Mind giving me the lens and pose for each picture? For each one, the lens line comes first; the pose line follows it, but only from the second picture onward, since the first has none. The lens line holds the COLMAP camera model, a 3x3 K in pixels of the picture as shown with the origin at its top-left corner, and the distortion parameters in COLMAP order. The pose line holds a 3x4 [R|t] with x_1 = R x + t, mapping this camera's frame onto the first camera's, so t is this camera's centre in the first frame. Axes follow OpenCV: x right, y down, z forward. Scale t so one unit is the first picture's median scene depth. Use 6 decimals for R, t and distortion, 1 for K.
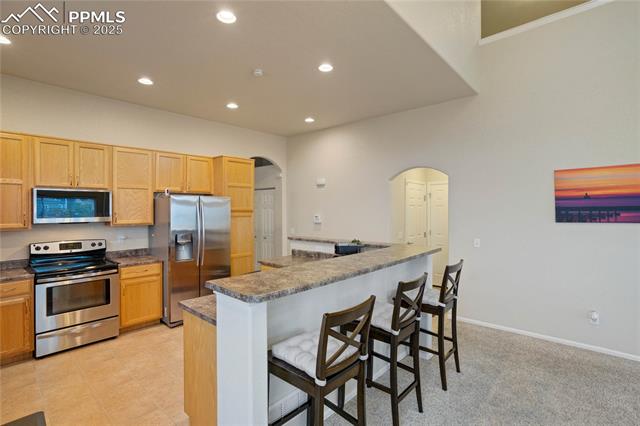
lens RADIAL K [[308.2, 0, 320.0], [0, 308.2, 213.0], [0, 0, 1]] dist [-0.003592, 0.000301]
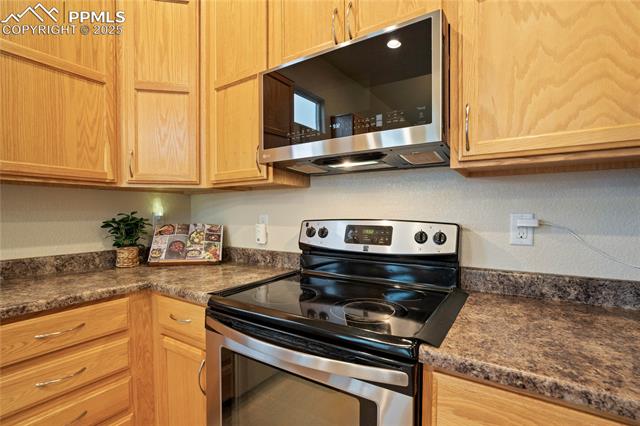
lens RADIAL K [[304.9, 0, 319.3], [0, 304.9, 215.1], [0, 0, 1]] dist [-0.018123, 0.000549]
pose [[0.152738, 0.007771, -0.988236, -0.439541], [-0.013549, 0.999892, 0.005768, 0.078183], [0.988174, 0.012508, 0.152827, 0.830015]]
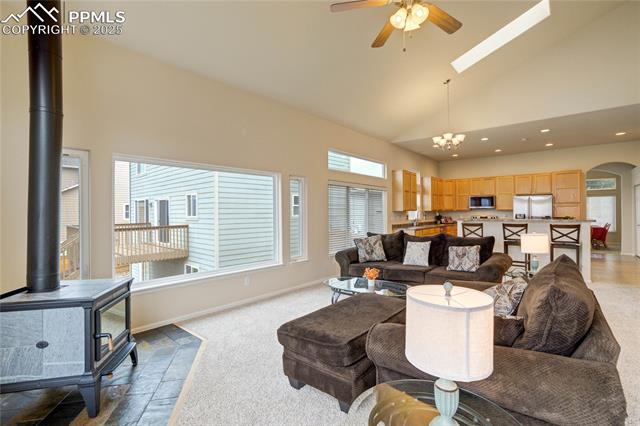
lens RADIAL K [[308.2, 0, 320.0], [0, 308.2, 213.0], [0, 0, 1]] dist [-0.003592, 0.000301]
pose [[0.056687, 0.004087, -0.998384, 1.600001], [-0.012182, 0.999920, 0.003402, 0.070988], [0.998318, 0.011970, 0.056732, -0.498358]]
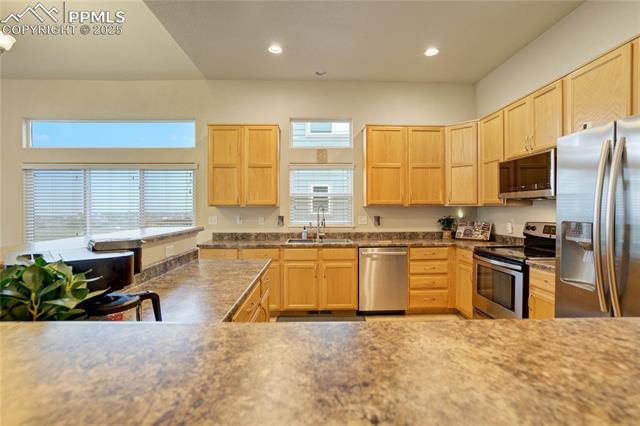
lens RADIAL K [[304.9, 0, 319.3], [0, 304.9, 215.1], [0, 0, 1]] dist [-0.018123, 0.000549]
pose [[-0.712318, 0.017566, -0.701637, 0.110251], [-0.009127, 0.999370, 0.034287, 0.047153], [0.701797, 0.030827, -0.711709, 1.048161]]
